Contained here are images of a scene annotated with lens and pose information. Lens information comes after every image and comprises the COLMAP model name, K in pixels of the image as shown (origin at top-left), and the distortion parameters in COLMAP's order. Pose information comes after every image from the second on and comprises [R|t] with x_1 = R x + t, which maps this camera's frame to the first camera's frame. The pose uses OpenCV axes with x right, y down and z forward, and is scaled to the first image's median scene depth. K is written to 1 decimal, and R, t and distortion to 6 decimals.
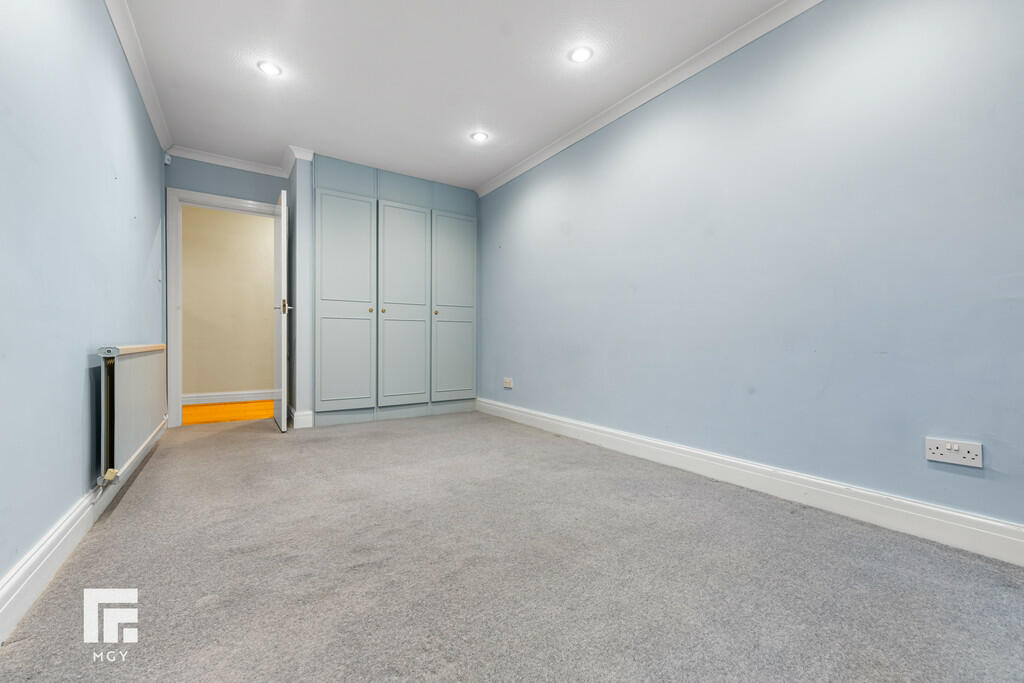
lens RADIAL K [[420.0, 0, 516.4], [0, 420.0, 344.1], [0, 0, 1]] dist [-0.001525, -0.000107]
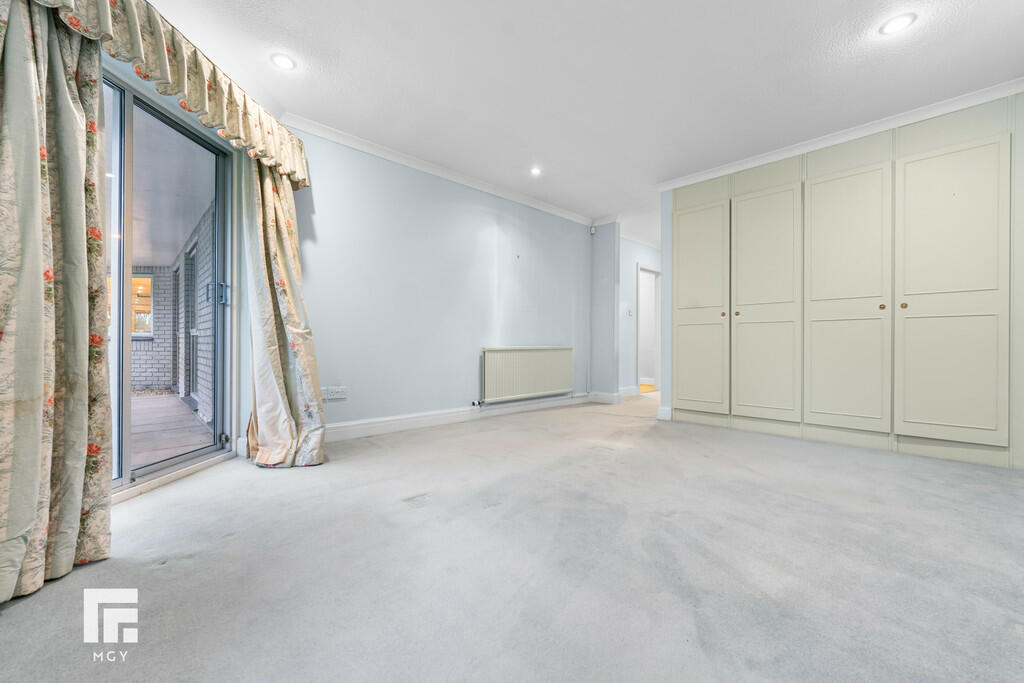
lens RADIAL K [[420.0, 0, 516.4], [0, 420.0, 344.1], [0, 0, 1]] dist [-0.001525, -0.000107]
pose [[0.161073, -0.001018, -0.986942, 0.539467], [-0.013599, 0.999902, -0.003251, -0.000629], [0.986849, 0.013946, 0.161044, 0.363216]]
